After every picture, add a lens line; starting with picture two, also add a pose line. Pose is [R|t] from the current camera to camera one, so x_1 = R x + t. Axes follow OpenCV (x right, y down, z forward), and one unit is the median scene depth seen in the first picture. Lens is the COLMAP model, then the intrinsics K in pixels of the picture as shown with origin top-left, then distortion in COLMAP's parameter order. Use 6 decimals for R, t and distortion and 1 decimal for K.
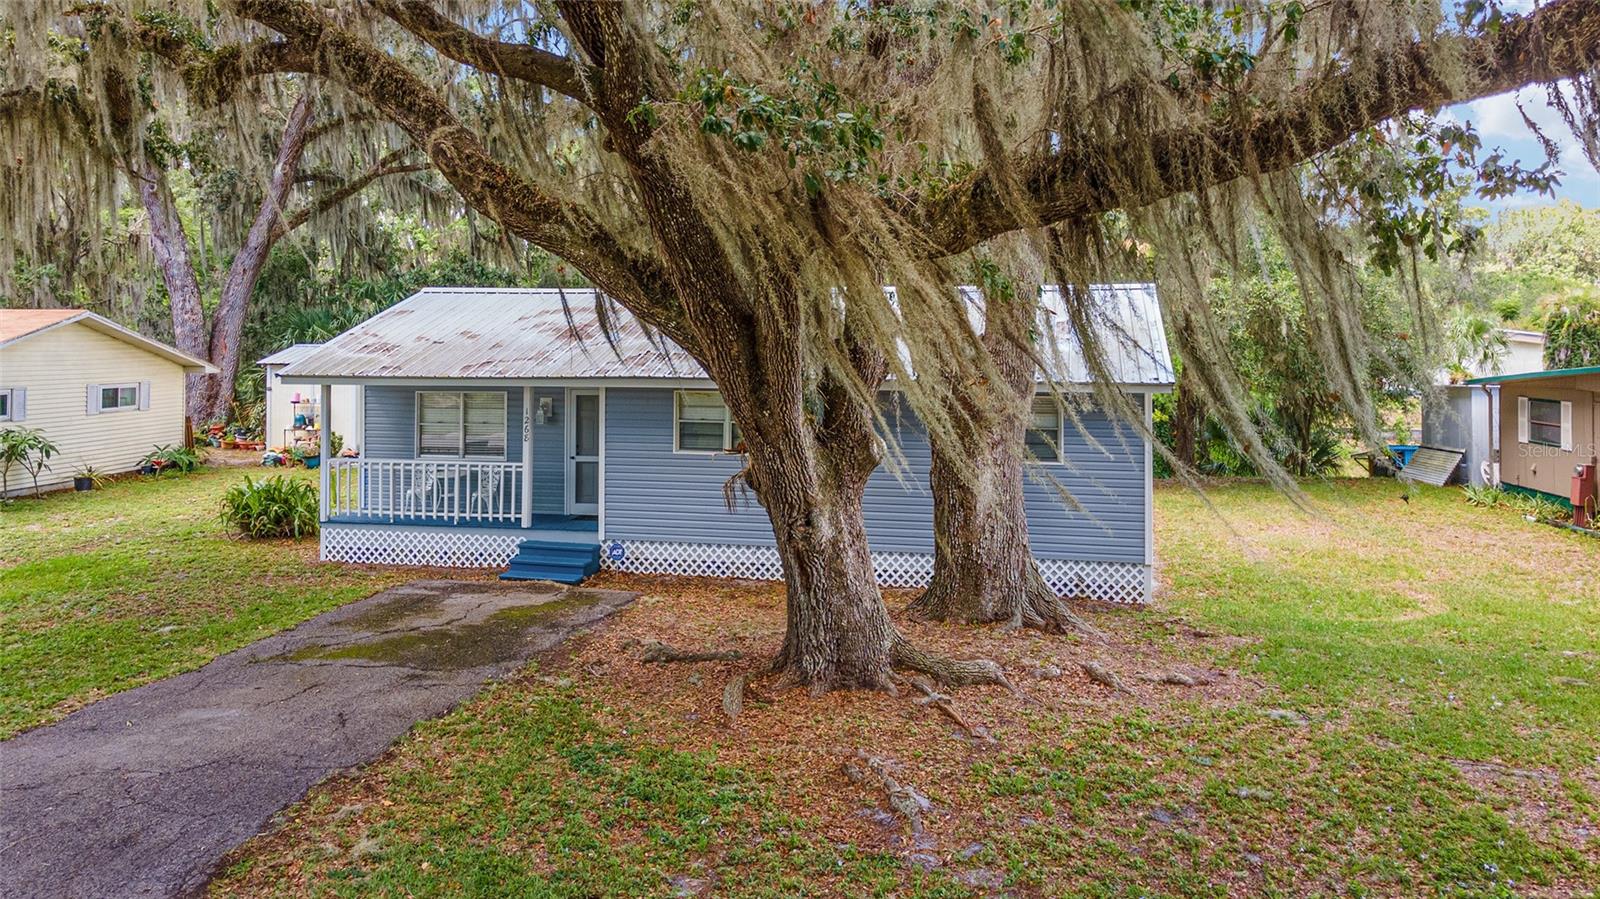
lens RADIAL K [[1288.7, 0, 800.0], [0, 1288.7, 449.5], [0, 0, 1]] dist [-0.005590, 0.066584]
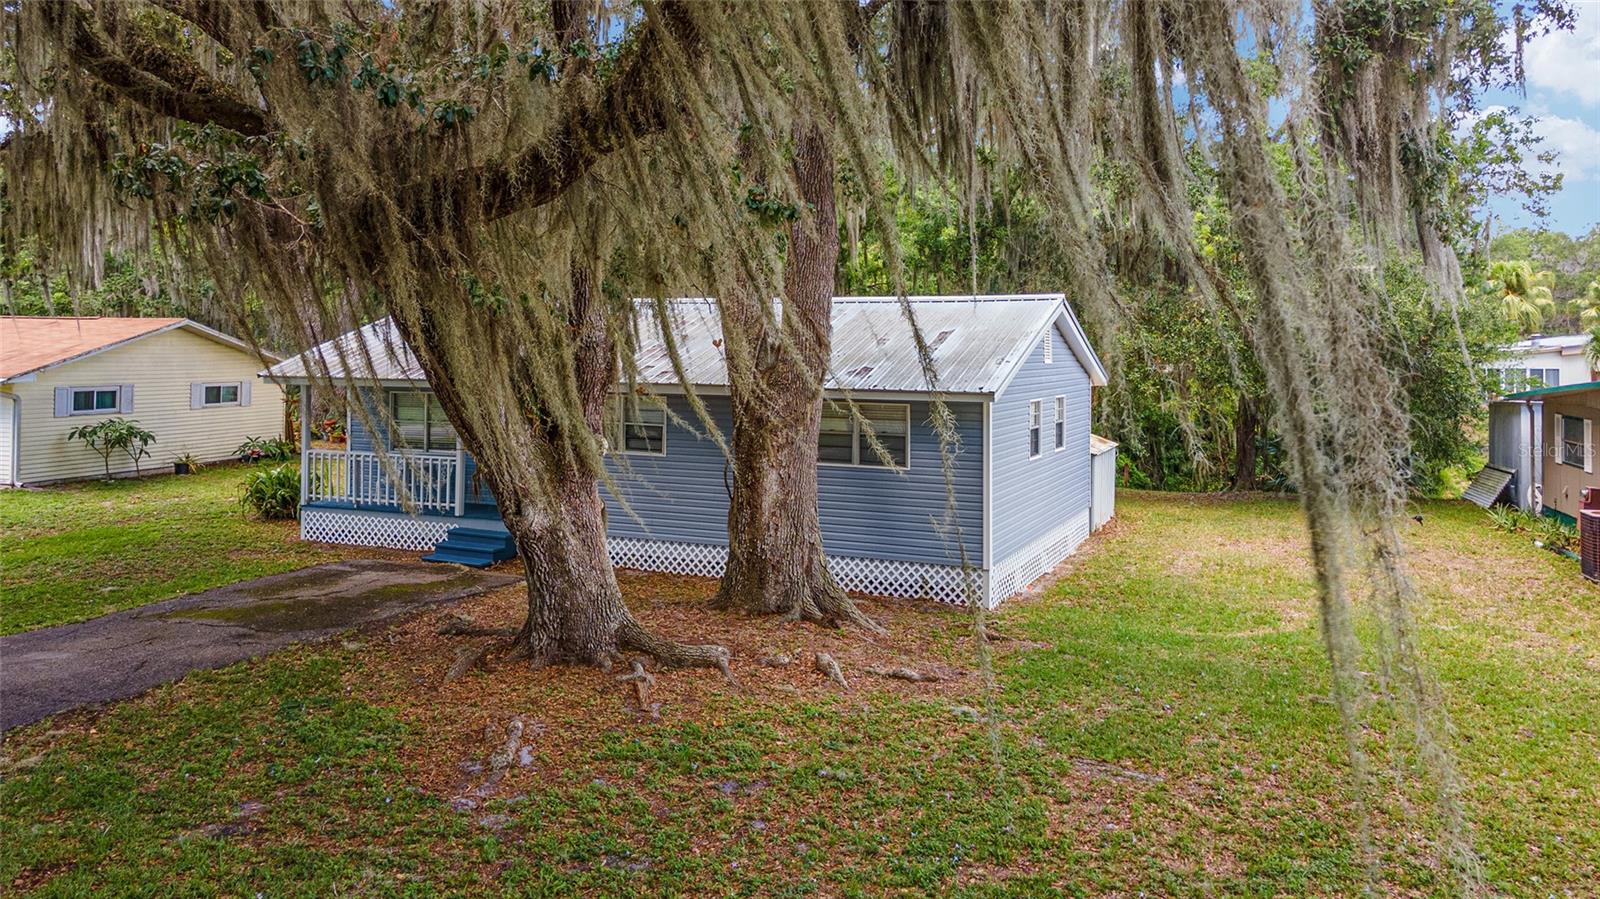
lens RADIAL K [[1288.7, 0, 800.0], [0, 1288.7, 449.5], [0, 0, 1]] dist [-0.005590, 0.066584]
pose [[0.982020, 0.021986, -0.187491, 0.312287], [-0.023107, 0.999726, -0.003798, 0.001305], [0.187356, 0.008063, 0.982259, -0.035084]]
